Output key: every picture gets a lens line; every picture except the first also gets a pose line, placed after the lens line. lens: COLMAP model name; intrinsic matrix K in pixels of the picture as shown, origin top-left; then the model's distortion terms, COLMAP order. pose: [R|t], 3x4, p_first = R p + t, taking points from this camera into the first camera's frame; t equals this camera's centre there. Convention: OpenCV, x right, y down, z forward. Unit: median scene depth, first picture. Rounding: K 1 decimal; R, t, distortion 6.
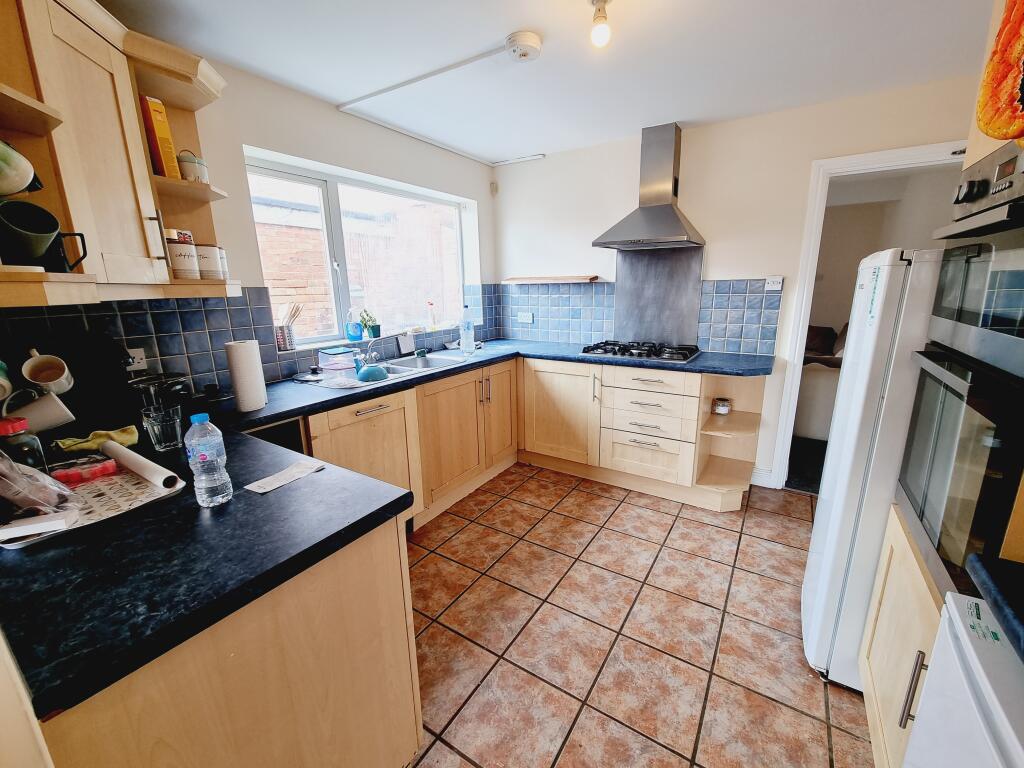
lens RADIAL K [[414.4, 0, 512.0], [0, 414.4, 384.0], [0, 0, 1]] dist [0.004268, 0.000380]
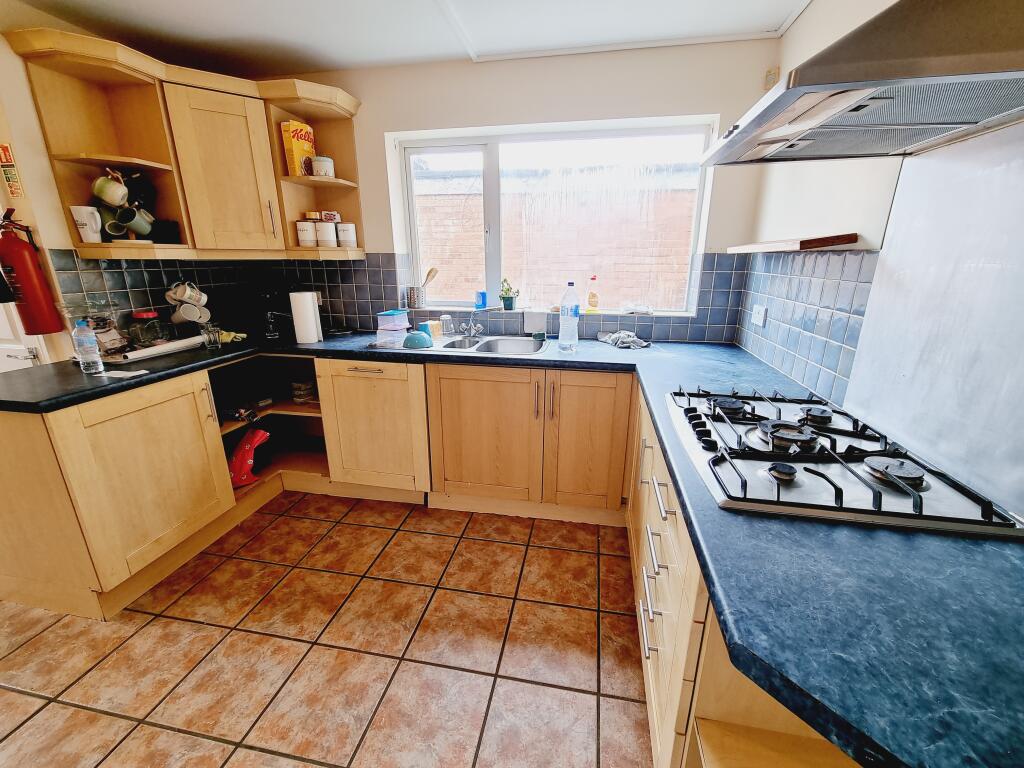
lens RADIAL K [[414.4, 0, 512.0], [0, 414.4, 384.0], [0, 0, 1]] dist [0.004268, 0.000380]
pose [[0.395627, 0.292669, -0.870531, 0.592559], [-0.221759, 0.950261, 0.218692, -0.176566], [0.891236, 0.106527, 0.440851, 0.682778]]
